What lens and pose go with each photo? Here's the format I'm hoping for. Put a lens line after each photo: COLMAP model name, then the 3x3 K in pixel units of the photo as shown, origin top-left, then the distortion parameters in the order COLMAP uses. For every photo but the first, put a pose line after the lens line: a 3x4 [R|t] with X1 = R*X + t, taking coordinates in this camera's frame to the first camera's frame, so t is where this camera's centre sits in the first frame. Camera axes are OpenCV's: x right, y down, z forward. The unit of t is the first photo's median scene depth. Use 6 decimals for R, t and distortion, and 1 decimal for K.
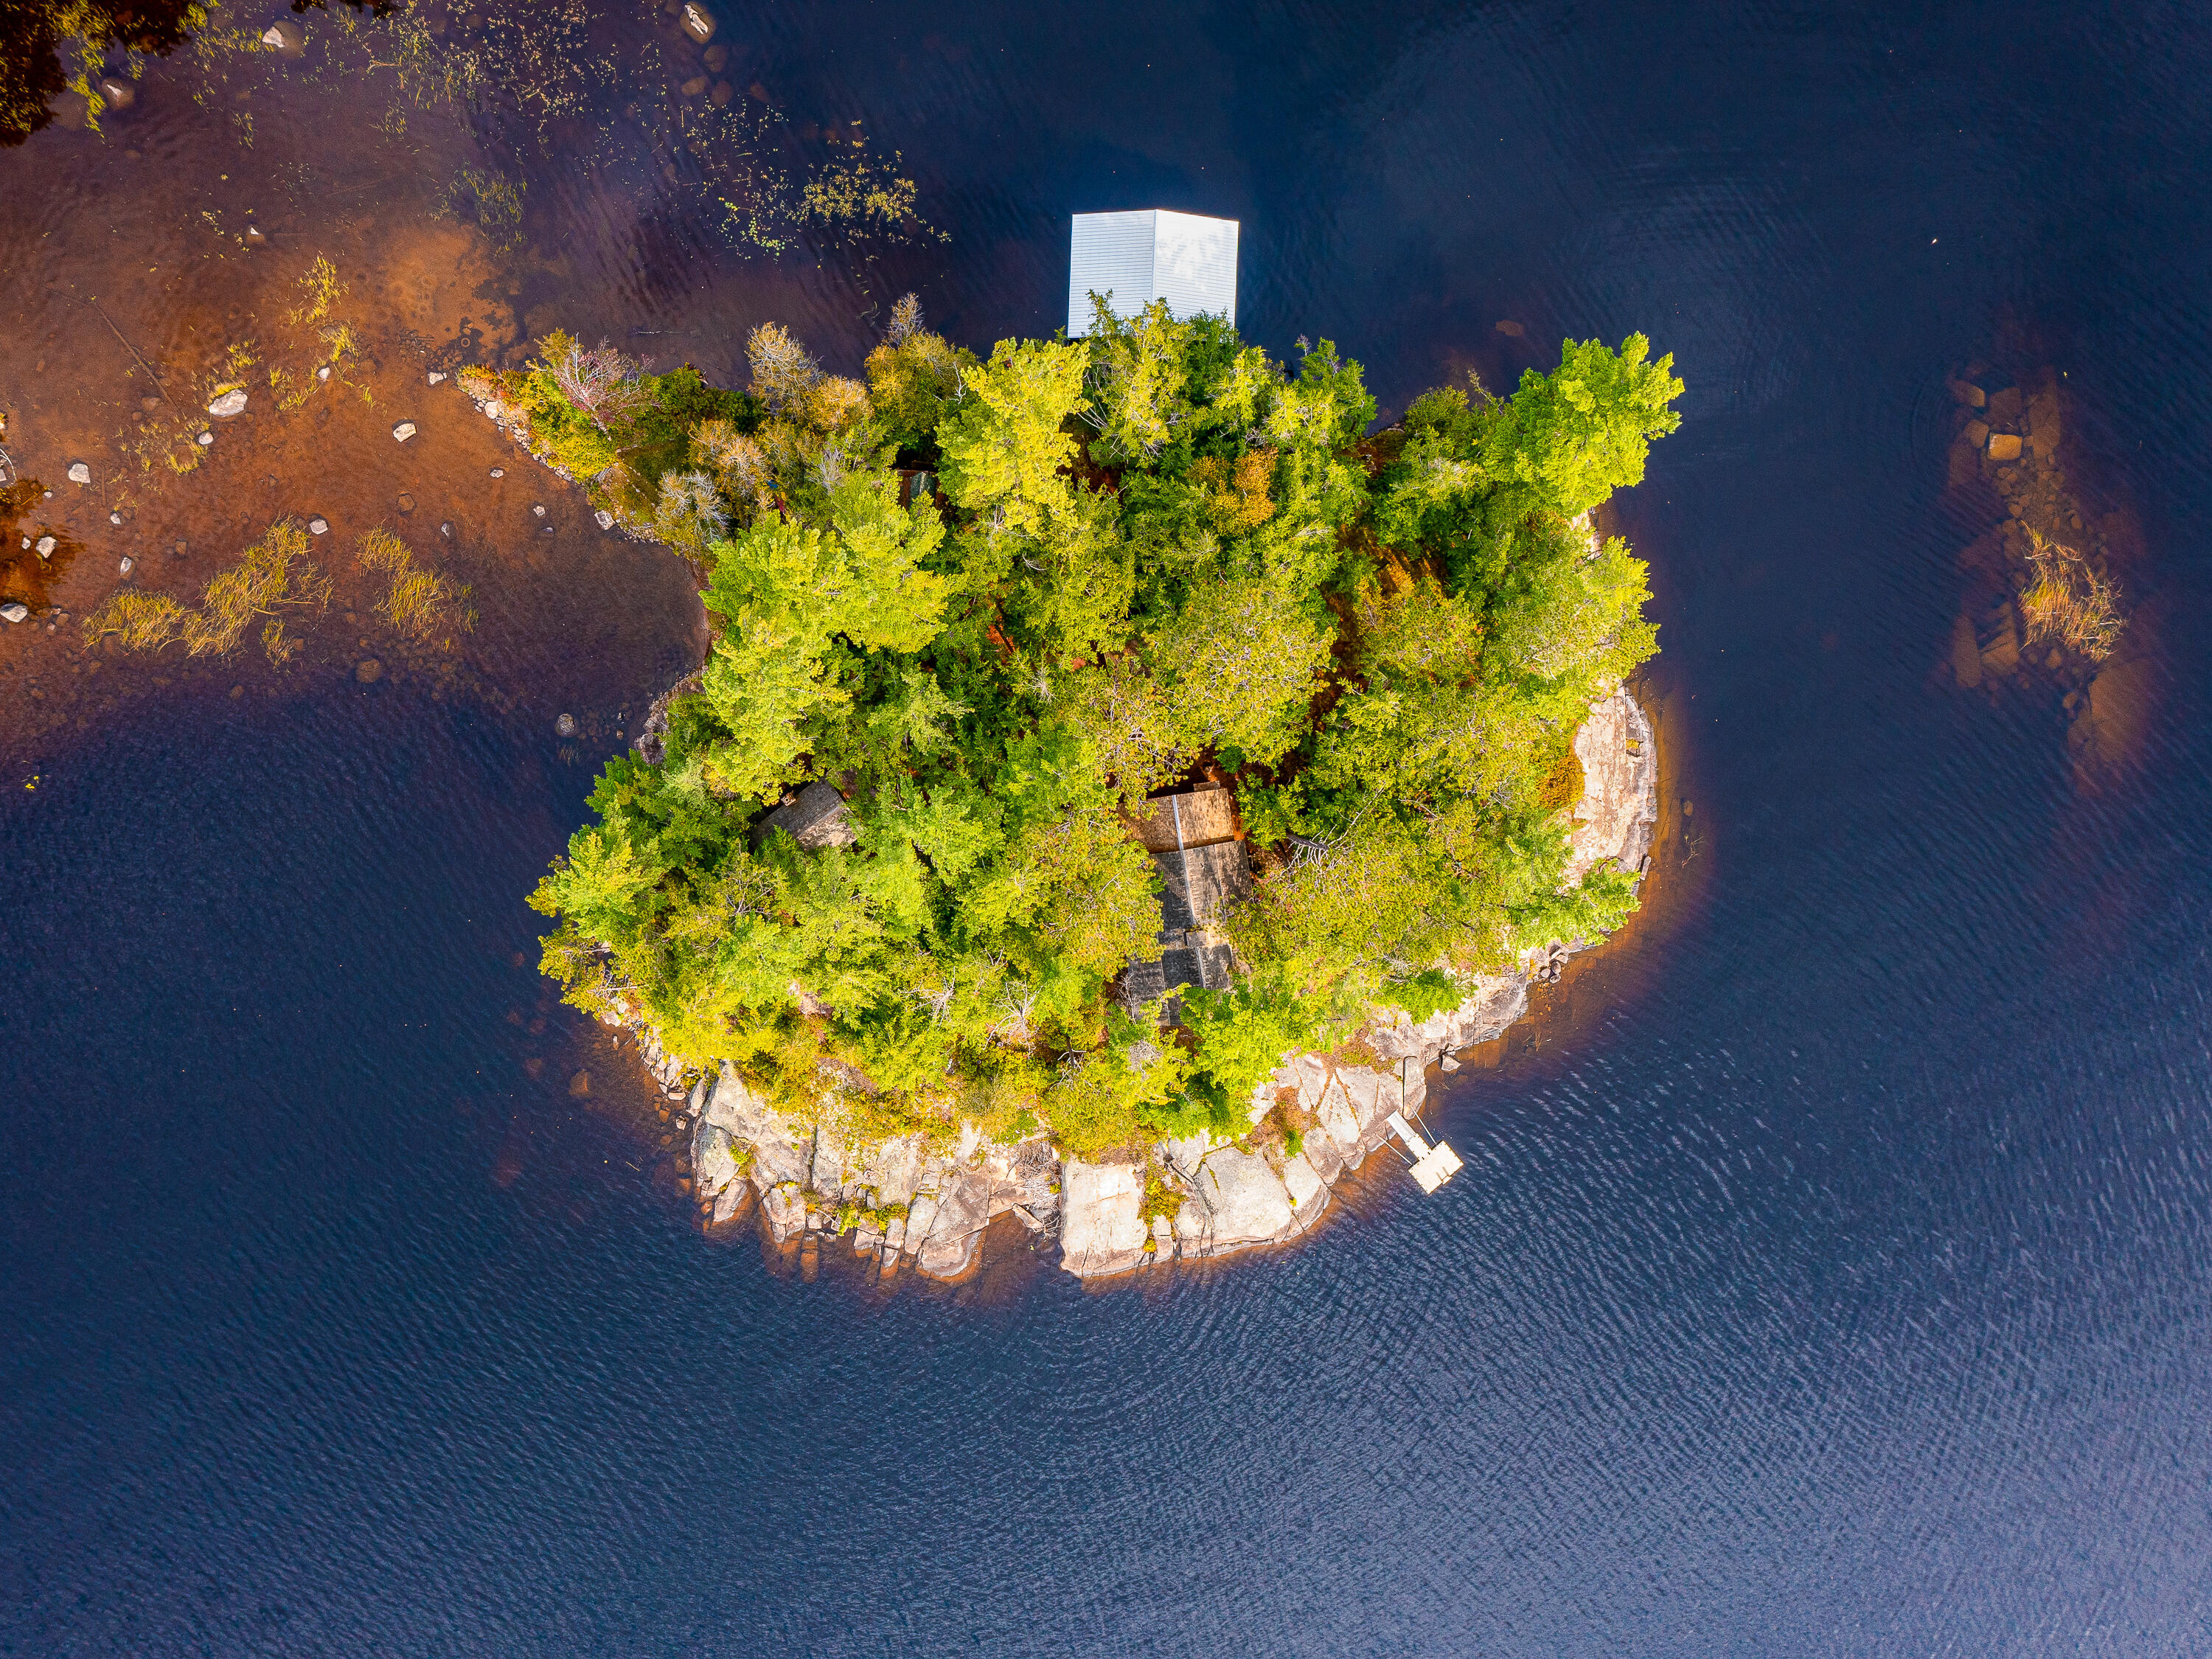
lens RADIAL K [[2002.1, 0, 1105.4], [0, 2002.1, 810.3], [0, 0, 1]] dist [0.003780, 0.005238]
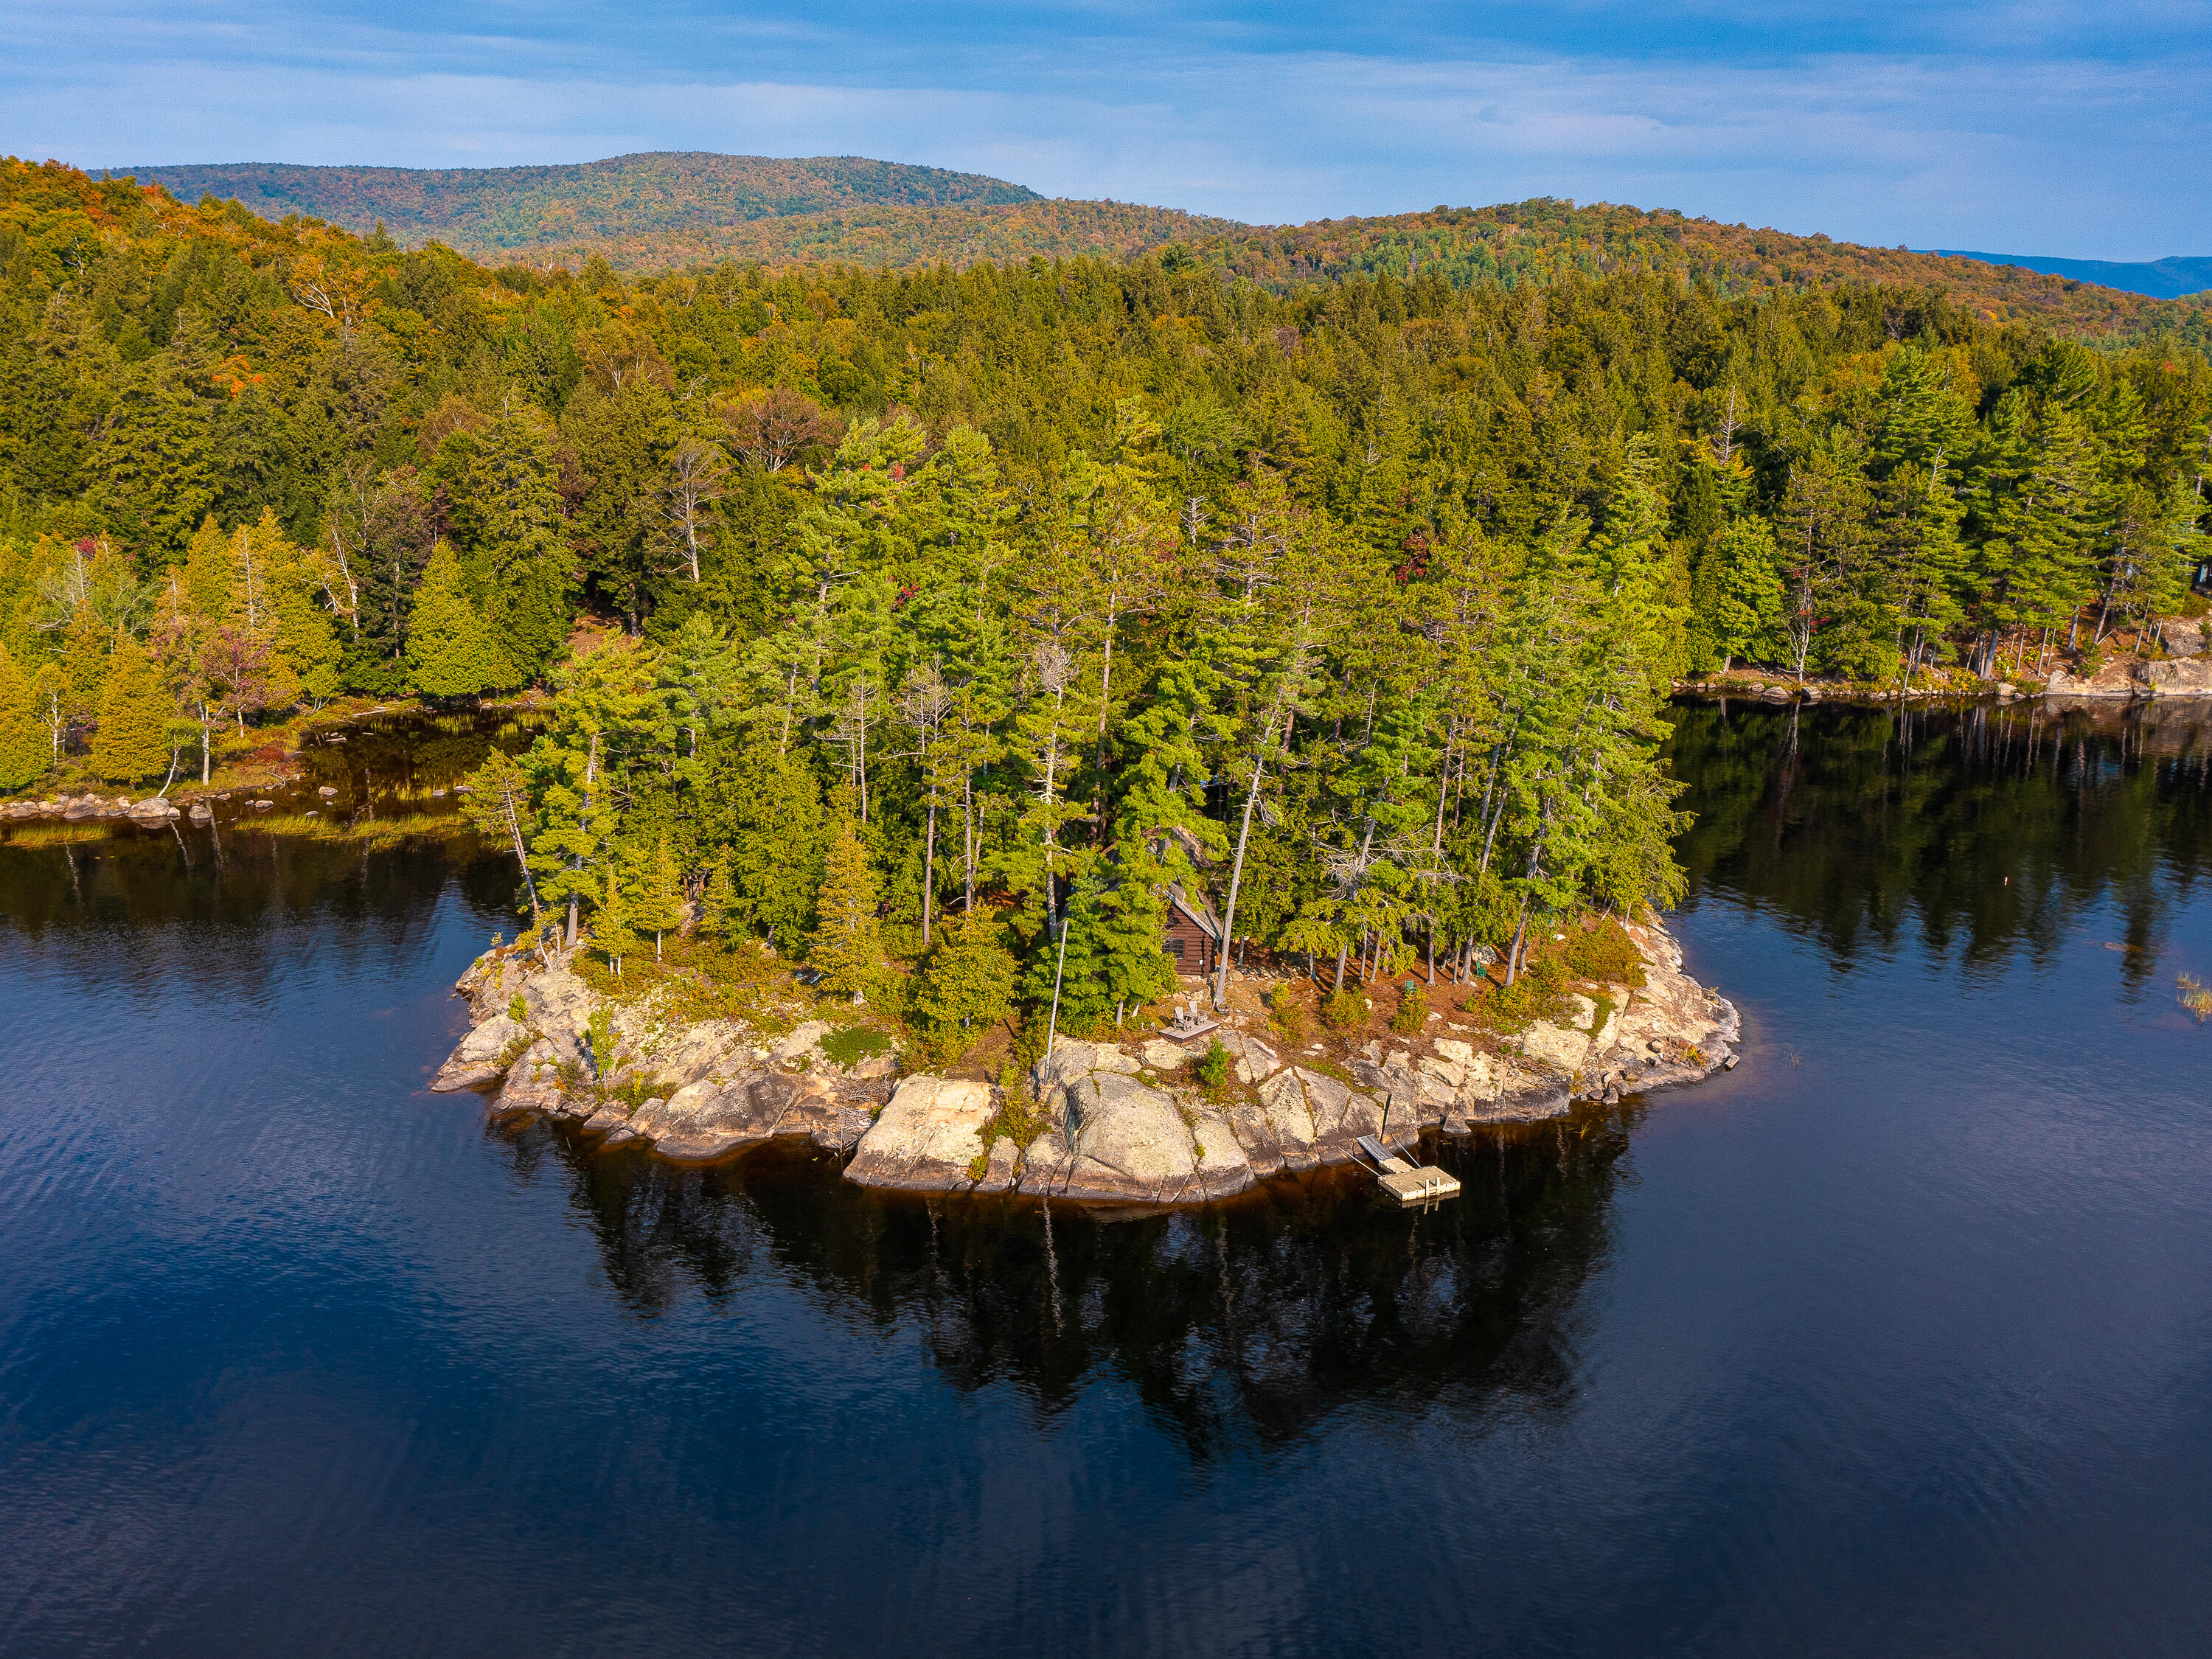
lens RADIAL K [[2002.1, 0, 1105.4], [0, 2002.1, 810.3], [0, 0, 1]] dist [0.003780, 0.005238]
pose [[0.965032, 0.051318, -0.257060, 0.252315], [-0.262048, 0.213622, -0.941114, 0.892378], [0.006618, 0.975568, 0.219600, 0.804987]]
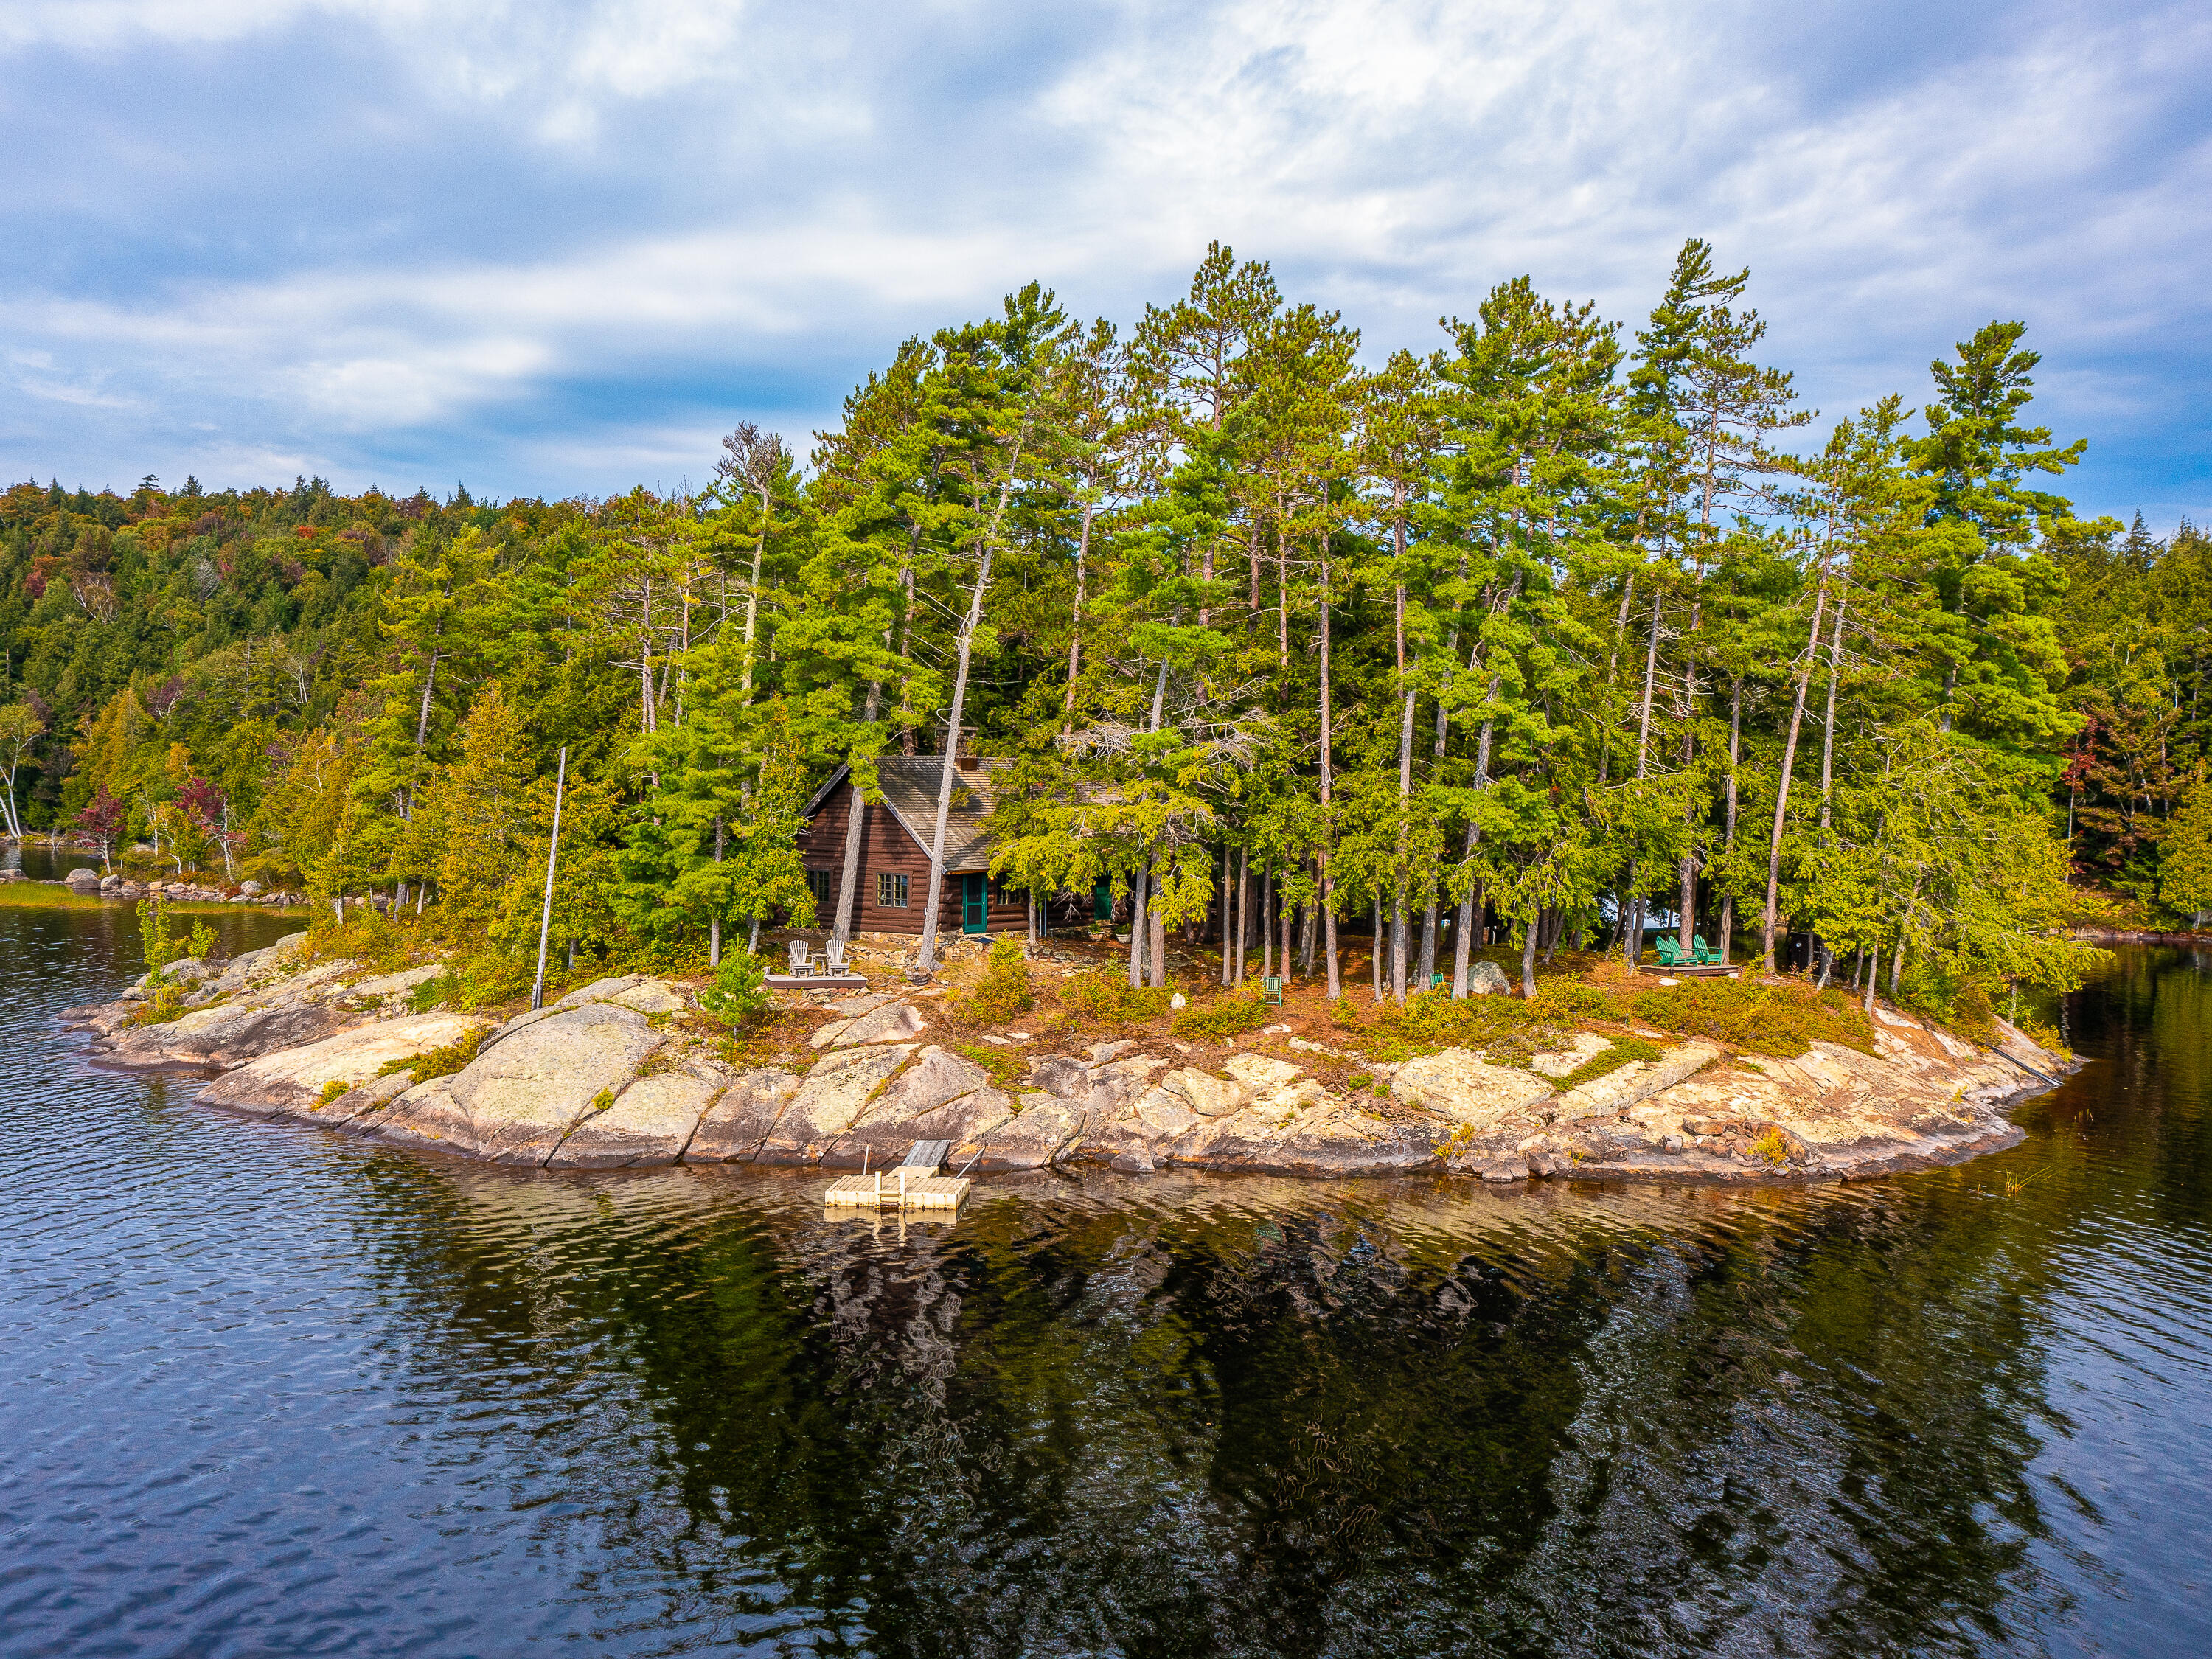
lens RADIAL K [[2007.4, 0, 1106.0], [0, 2007.4, 829.5], [0, 0, 1]] dist [-0.009977, 0.007005]
pose [[0.704686, -0.005648, -0.709496, 0.483143], [-0.709468, -0.017531, -0.704519, 0.440053], [-0.008459, 0.999830, -0.016361, 1.038945]]
